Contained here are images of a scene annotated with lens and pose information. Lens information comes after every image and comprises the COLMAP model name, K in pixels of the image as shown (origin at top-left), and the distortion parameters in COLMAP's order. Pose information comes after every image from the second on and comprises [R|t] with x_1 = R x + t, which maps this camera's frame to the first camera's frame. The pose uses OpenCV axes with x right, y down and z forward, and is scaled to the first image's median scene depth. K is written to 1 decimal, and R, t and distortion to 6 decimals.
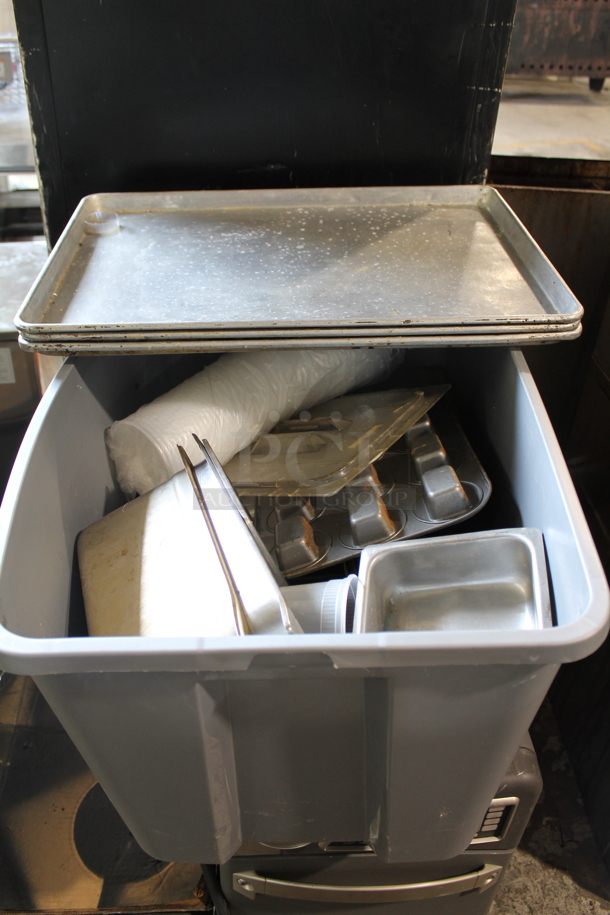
lens RADIAL K [[790.7, 0, 305.0], [0, 790.7, 457.5], [0, 0, 1]] dist [-0.176443, 0.168253]
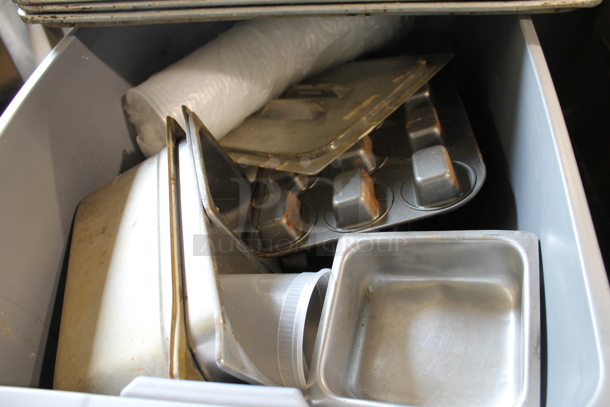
lens RADIAL K [[527.1, 0, 305.0], [0, 527.1, 203.5], [0, 0, 1]] dist [-0.176443, 0.168253]
pose [[0.992479, 0.035652, -0.117104, 0.092514], [-0.009820, 0.976753, 0.214142, -0.050907], [0.122017, -0.211382, 0.969758, 0.350942]]
